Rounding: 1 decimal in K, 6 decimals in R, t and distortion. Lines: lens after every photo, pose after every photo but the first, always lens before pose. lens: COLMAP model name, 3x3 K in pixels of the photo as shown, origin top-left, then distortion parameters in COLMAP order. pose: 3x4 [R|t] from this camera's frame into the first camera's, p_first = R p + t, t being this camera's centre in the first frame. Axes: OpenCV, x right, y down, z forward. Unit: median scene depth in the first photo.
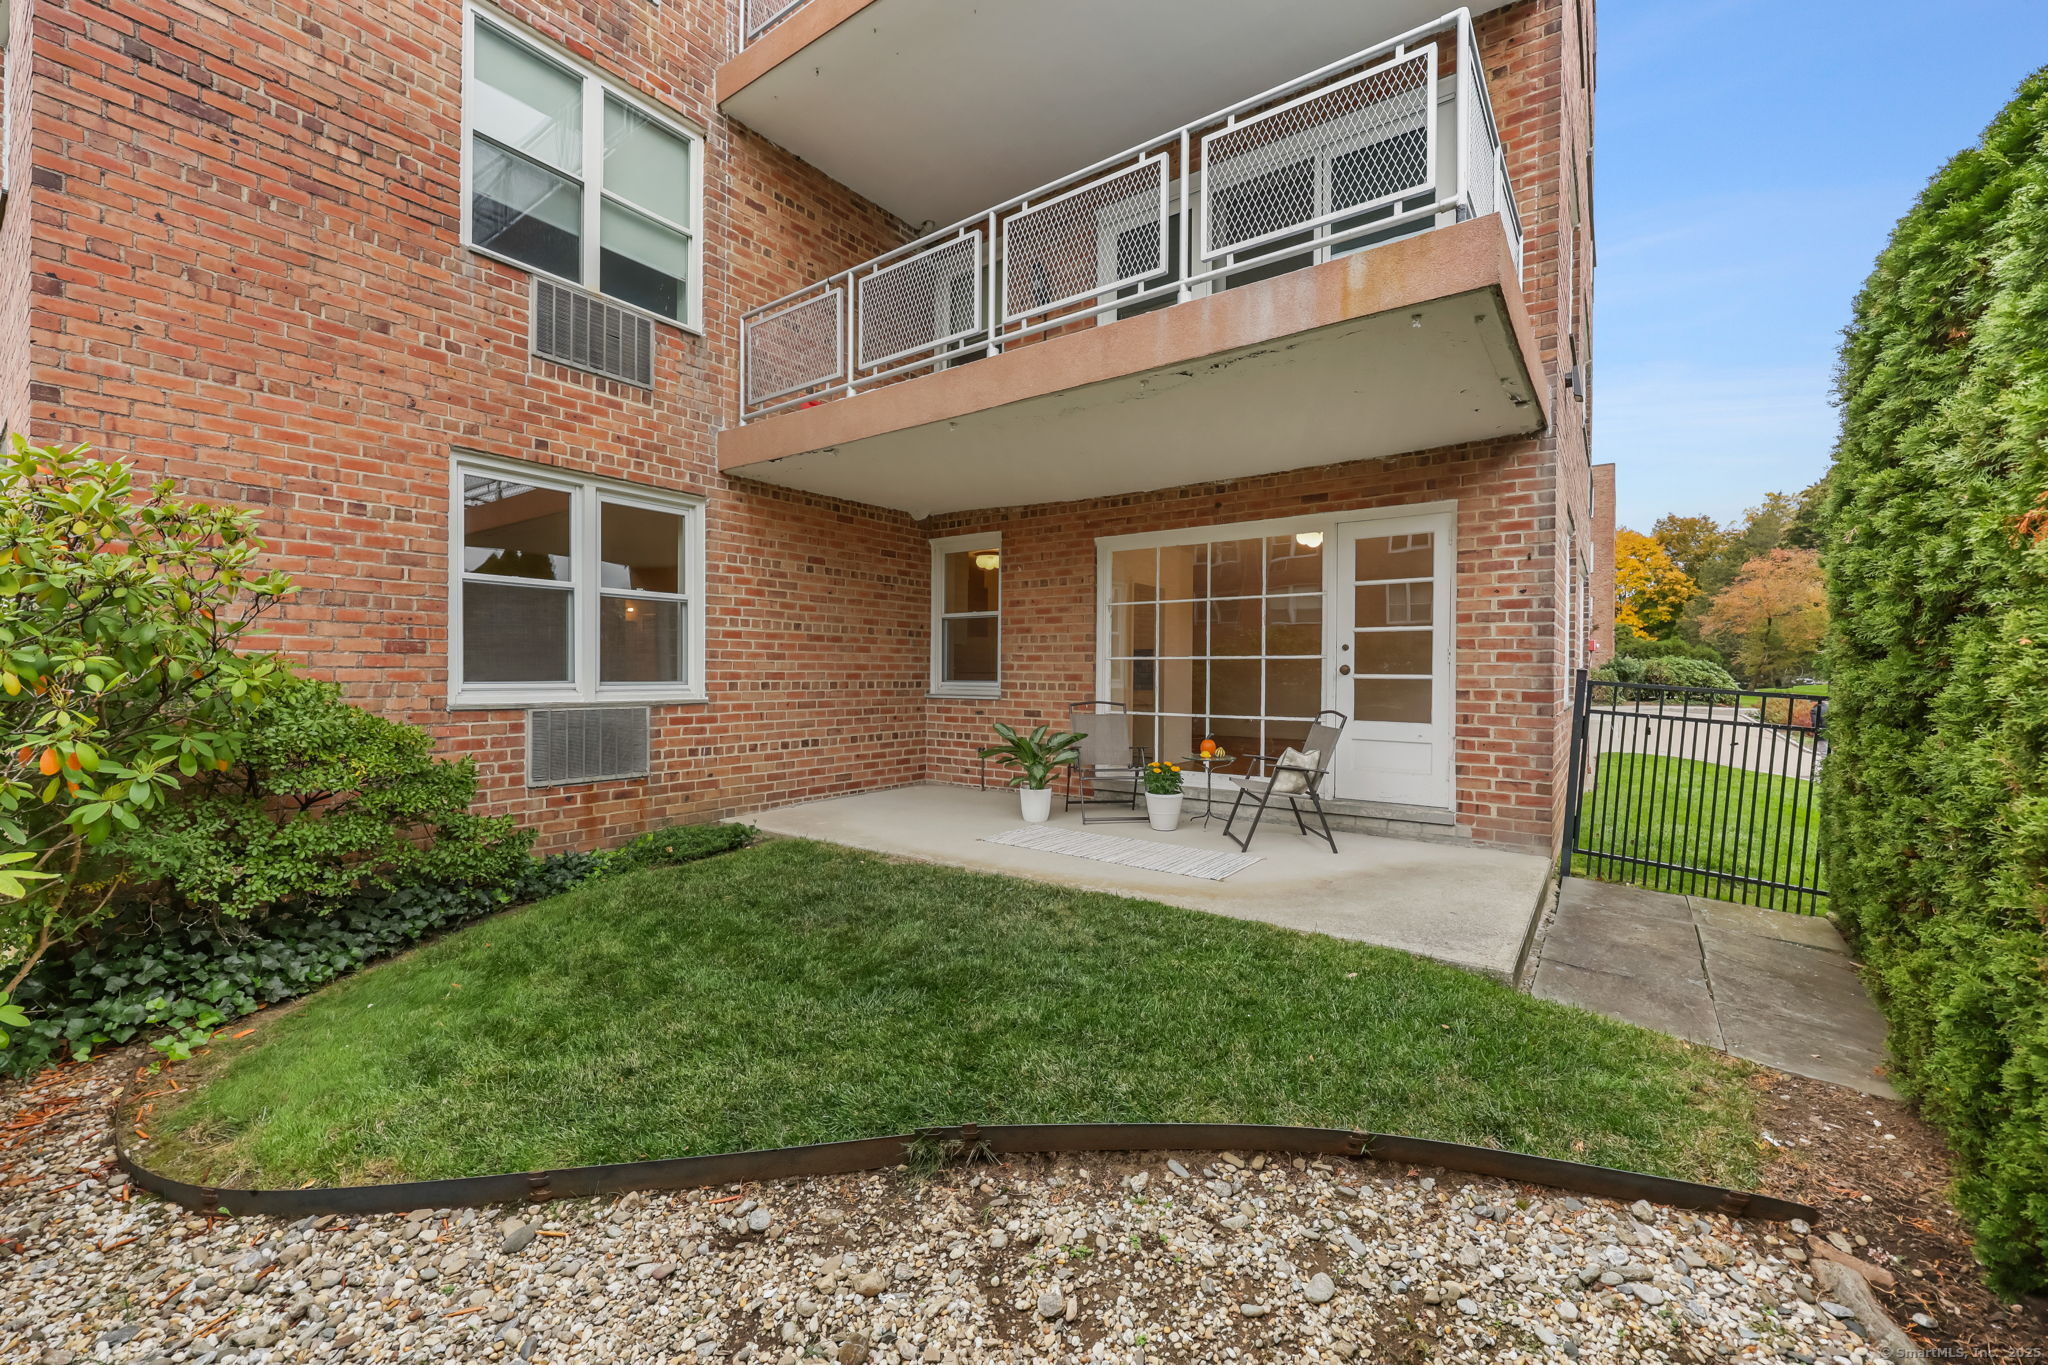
lens RADIAL K [[817.3, 0, 1024.0], [0, 817.3, 682.5], [0, 0, 1]] dist [0.000803, 0.000084]
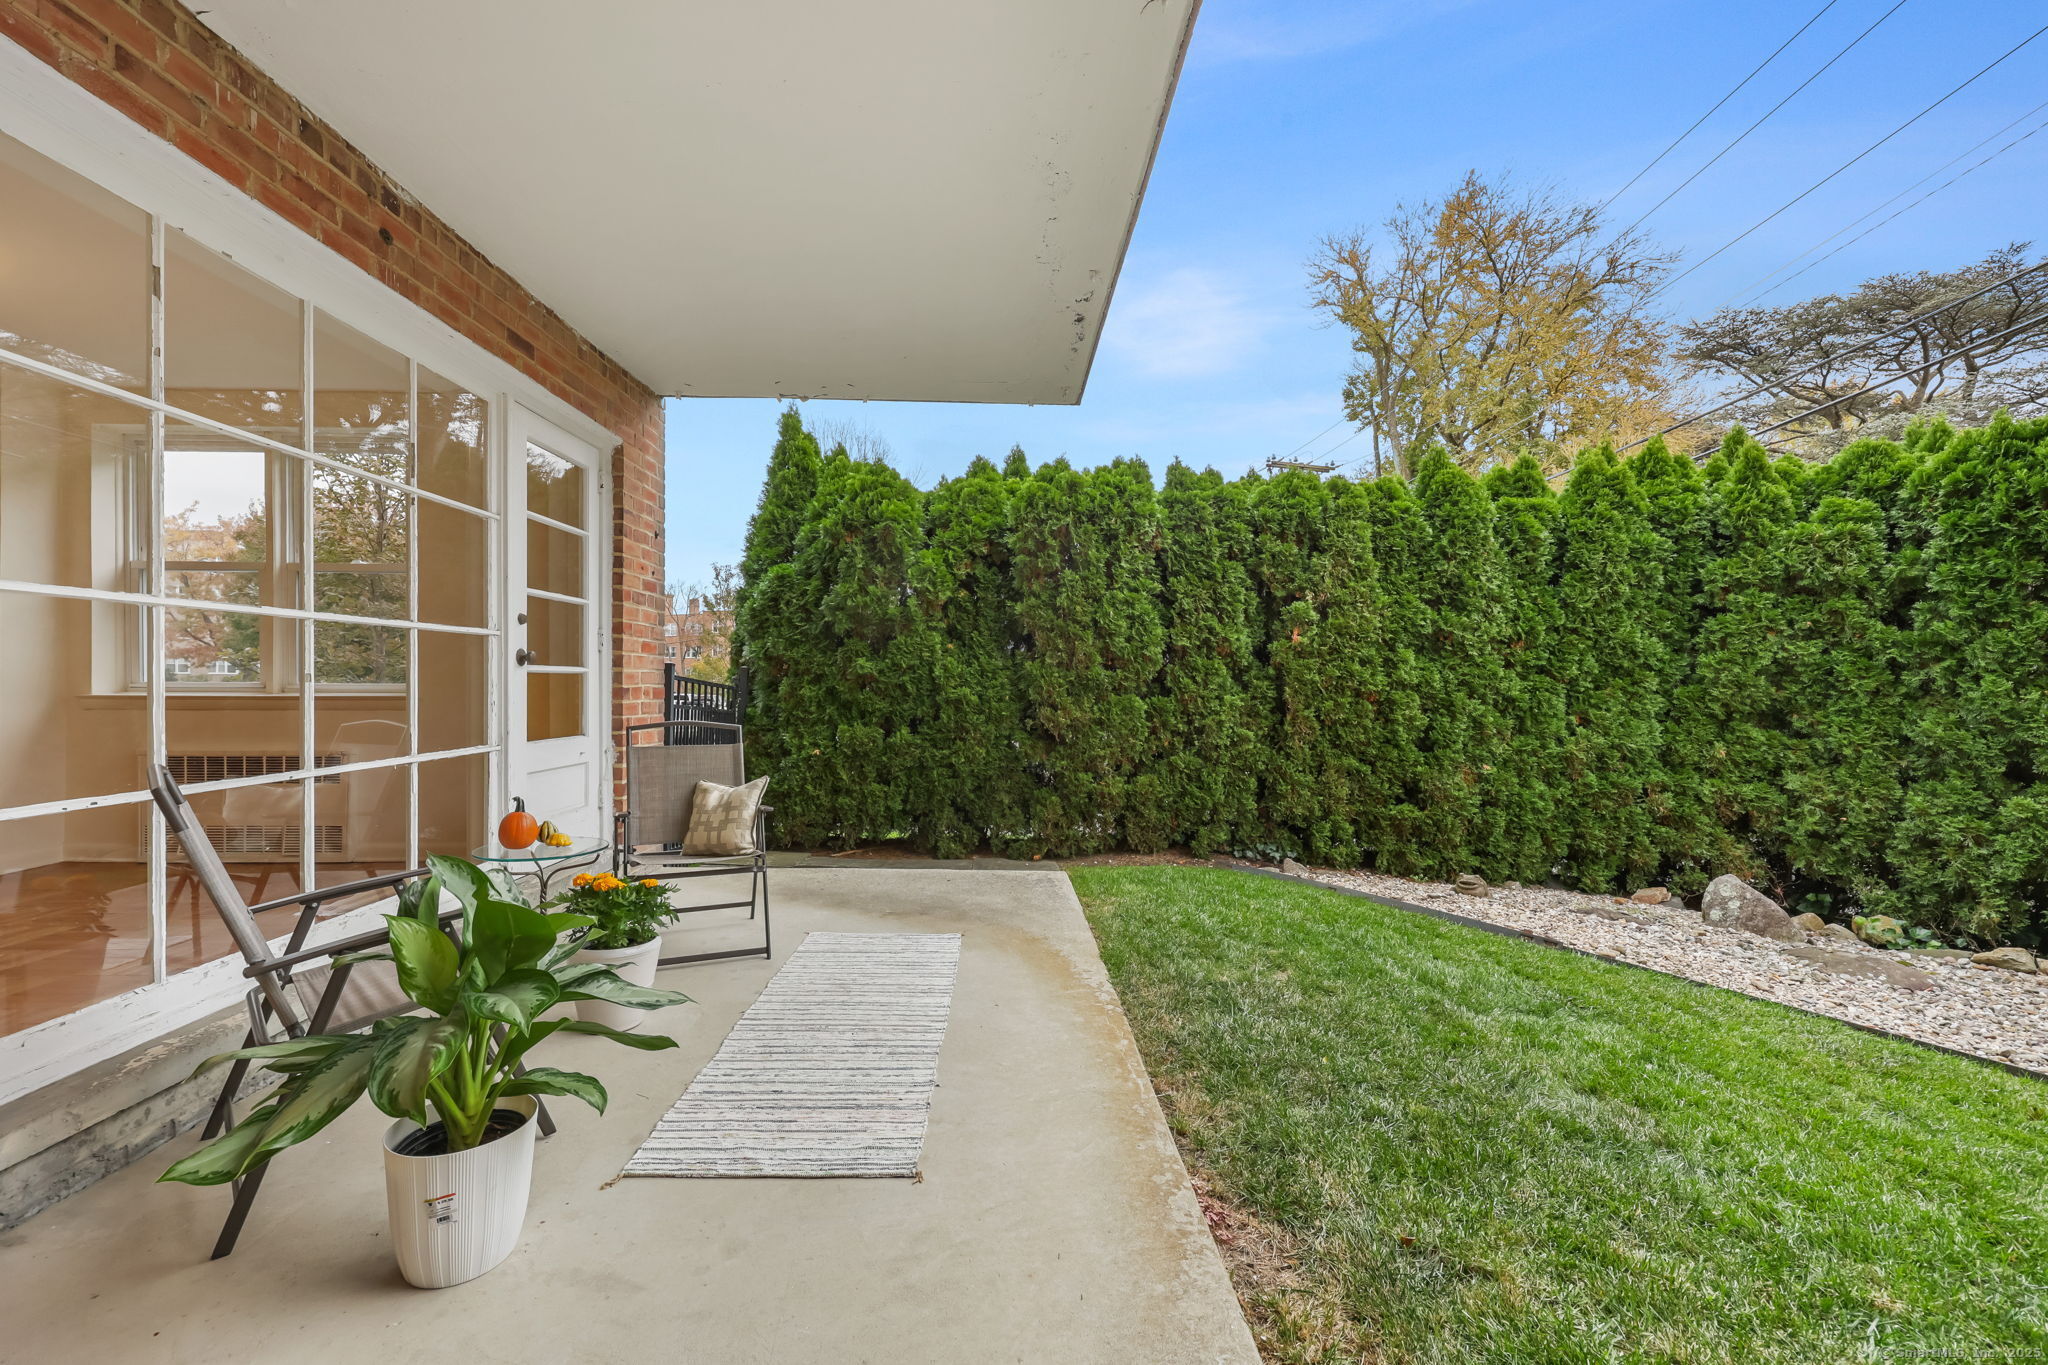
lens RADIAL K [[817.3, 0, 1024.0], [0, 817.3, 682.5], [0, 0, 1]] dist [0.000803, 0.000084]
pose [[-0.607301, -0.011896, 0.794383, -0.292282], [-0.003124, 0.999916, 0.012586, -0.005892], [-0.794466, 0.005161, -0.607287, 1.074400]]
